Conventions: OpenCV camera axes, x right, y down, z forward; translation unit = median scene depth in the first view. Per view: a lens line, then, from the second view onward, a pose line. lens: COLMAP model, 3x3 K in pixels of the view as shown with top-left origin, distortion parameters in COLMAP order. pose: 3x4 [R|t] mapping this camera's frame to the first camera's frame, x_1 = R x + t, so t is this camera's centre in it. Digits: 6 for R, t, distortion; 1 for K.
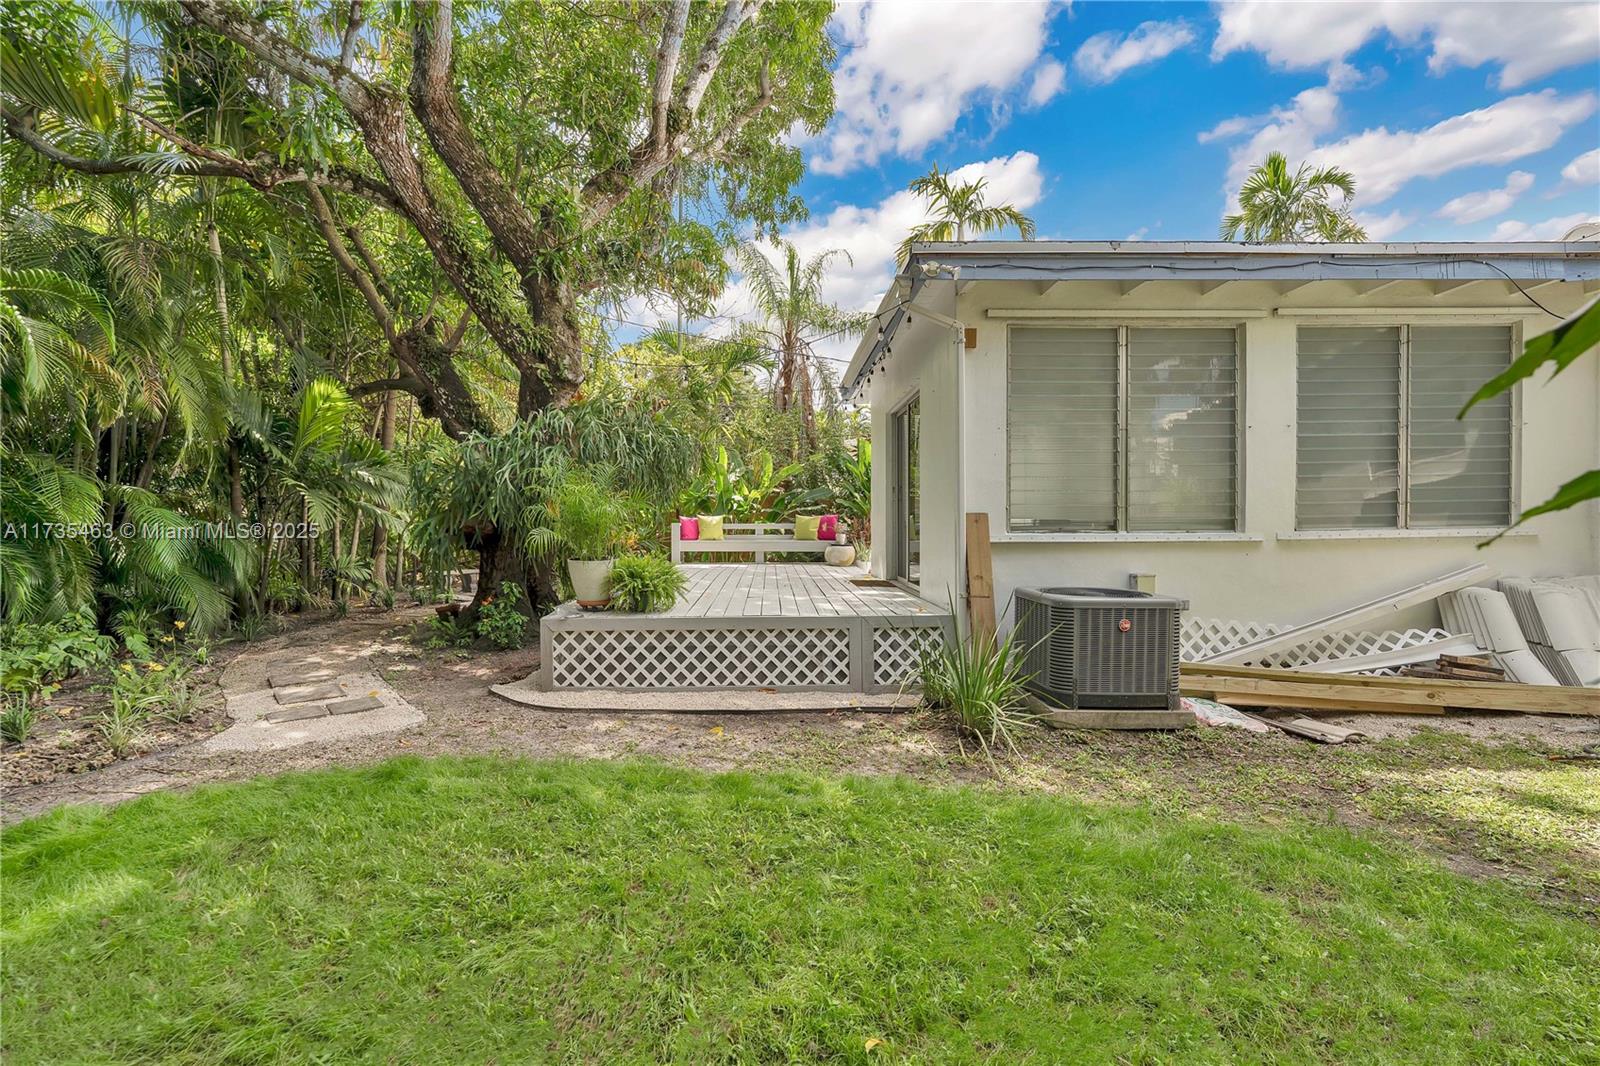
lens RADIAL K [[657.5, 0, 787.3], [0, 657.5, 532.7], [0, 0, 1]] dist [-0.026073, 0.000825]
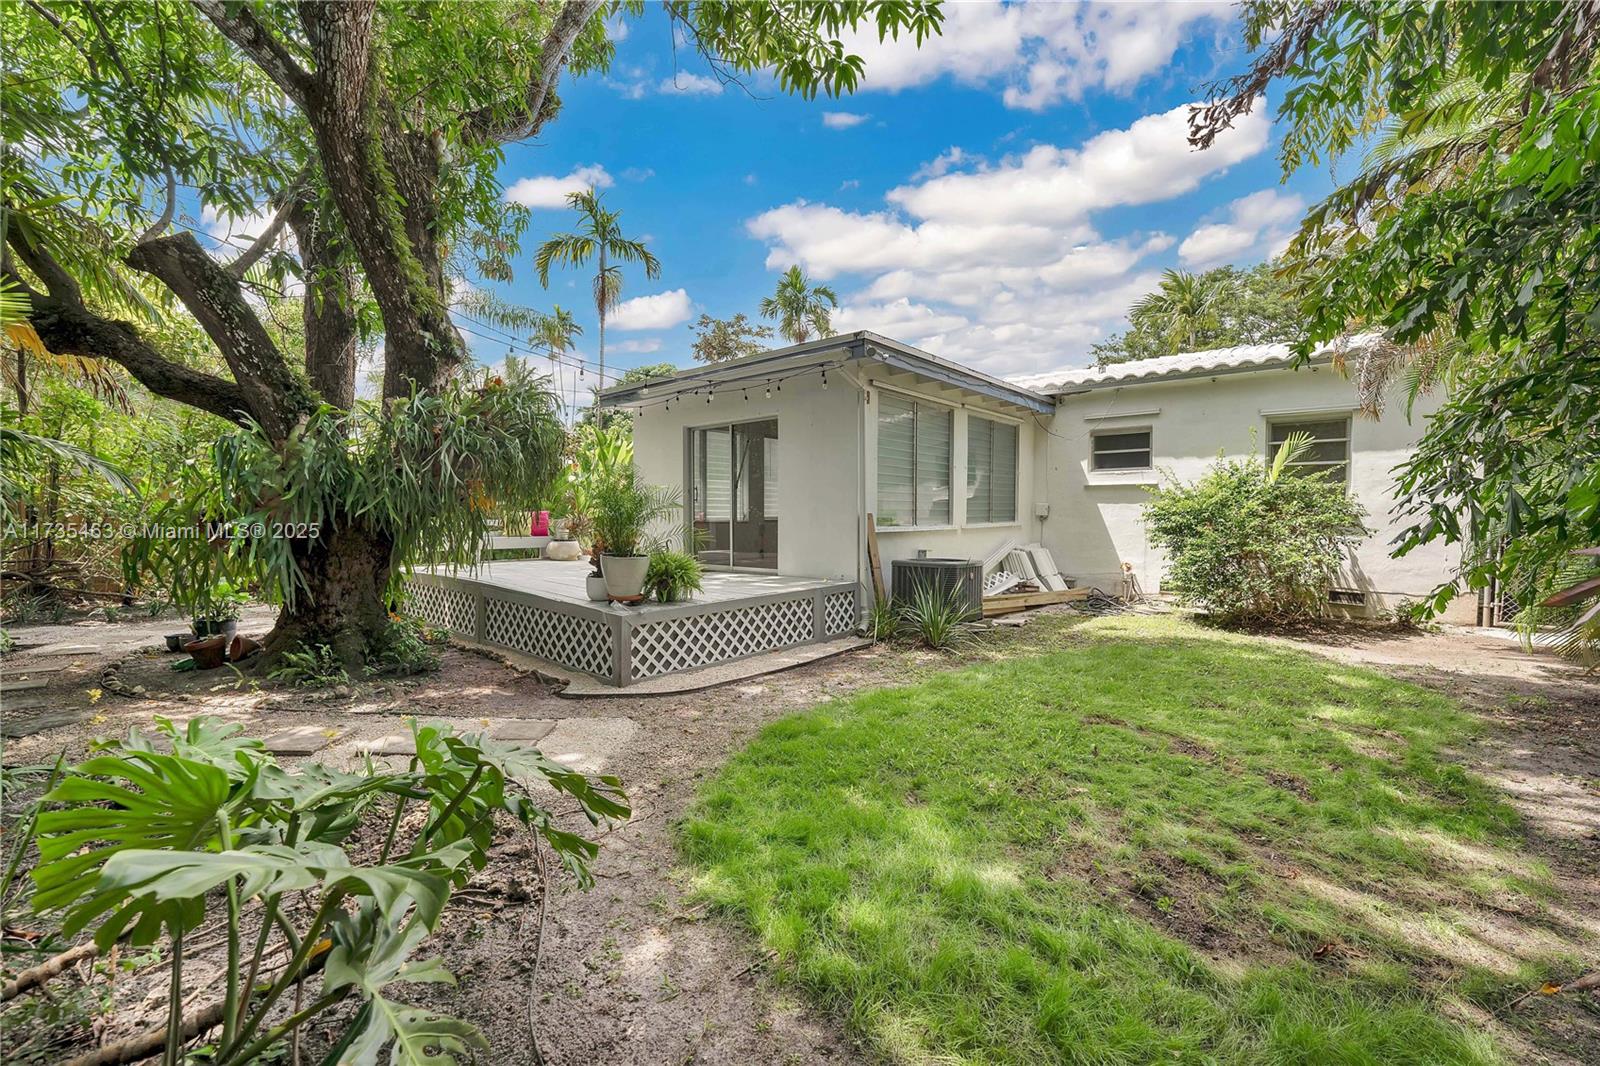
lens RADIAL K [[657.5, 0, 787.3], [0, 657.5, 532.7], [0, 0, 1]] dist [-0.026073, 0.000825]
pose [[0.655583, -0.015150, 0.754971, -0.968025], [0.011101, 0.999884, 0.010426, -0.003343], [-0.755041, 0.001546, 0.655675, 0.144767]]
